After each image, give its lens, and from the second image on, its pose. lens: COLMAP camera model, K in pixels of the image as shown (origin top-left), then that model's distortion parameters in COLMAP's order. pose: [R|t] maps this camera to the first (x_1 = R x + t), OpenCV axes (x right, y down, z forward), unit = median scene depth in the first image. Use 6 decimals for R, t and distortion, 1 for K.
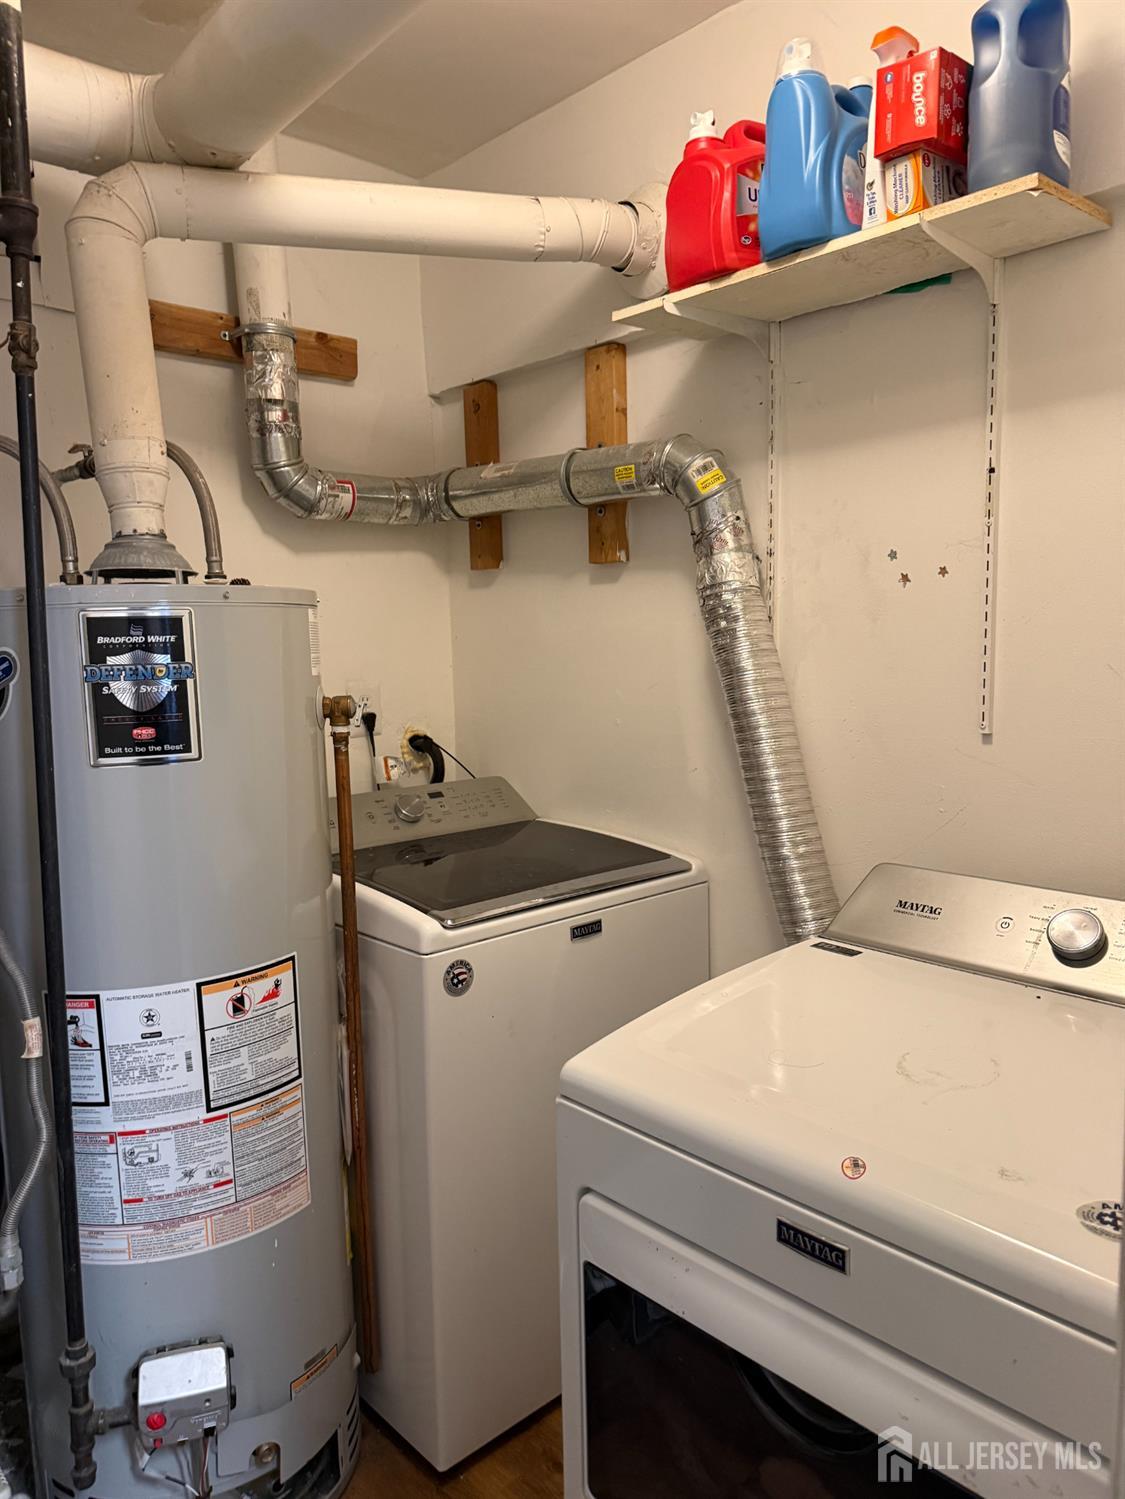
lens RADIAL K [[1062.9, 0, 568.3], [0, 1062.9, 748.5], [0, 0, 1]] dist [0.028635, -0.036743]
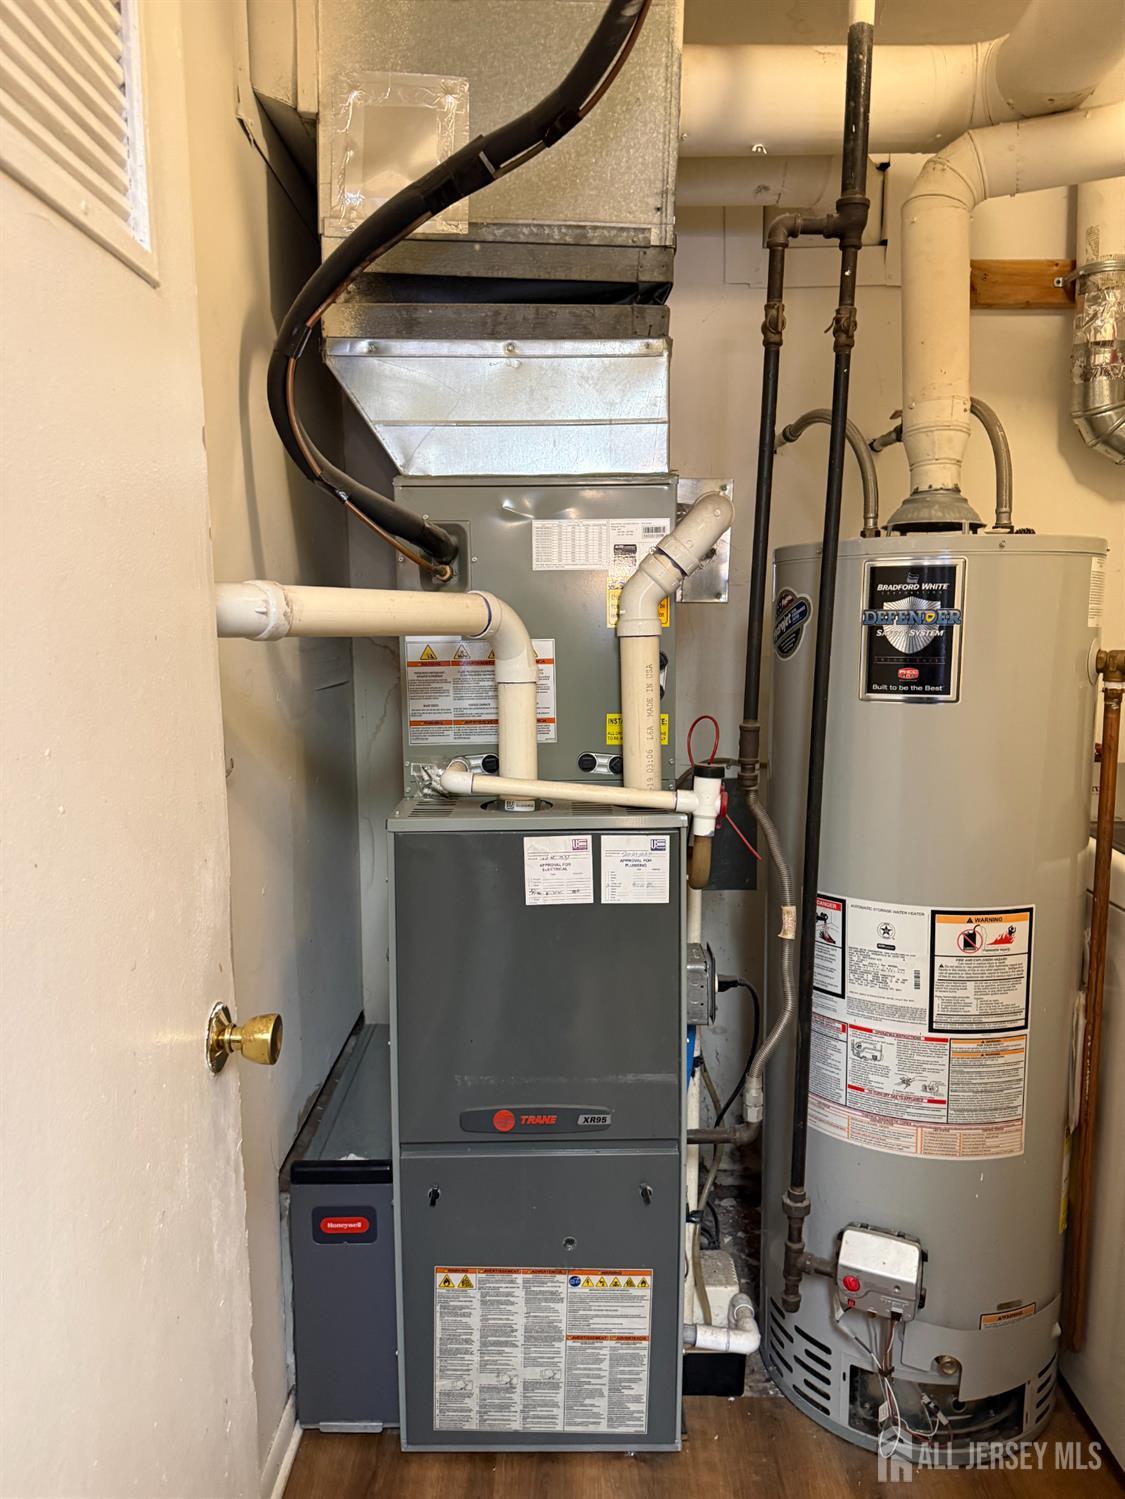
lens RADIAL K [[1062.9, 0, 565.2], [0, 1062.9, 751.8], [0, 0, 1]] dist [0.028635, -0.036743]
pose [[0.728509, 0.114794, -0.675350, 0.081482], [-0.089885, 0.993354, 0.071888, 0.016518], [0.679114, 0.008333, 0.733986, -0.033745]]
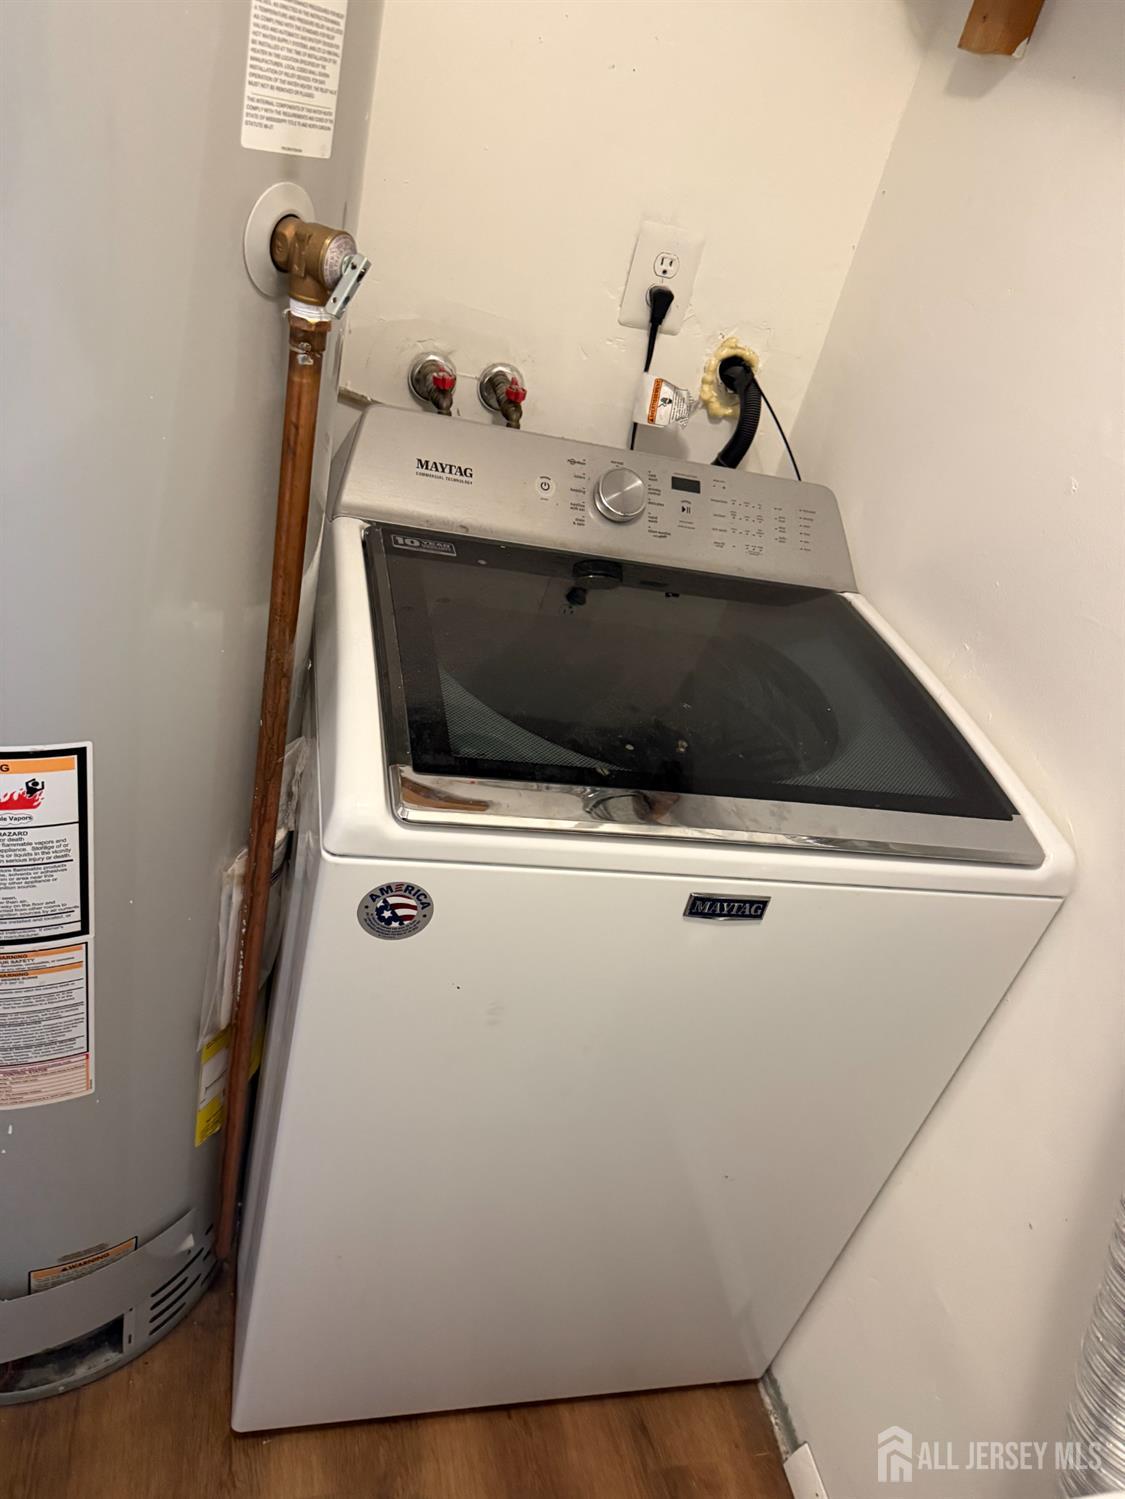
lens RADIAL K [[1062.9, 0, 568.8], [0, 1062.9, 745.6], [0, 0, 1]] dist [0.028635, -0.036743]
pose [[0.831410, 0.458523, -0.313870, 0.086272], [-0.302461, 0.847292, 0.436594, -0.091980], [0.466128, -0.268055, 0.843132, 0.675155]]
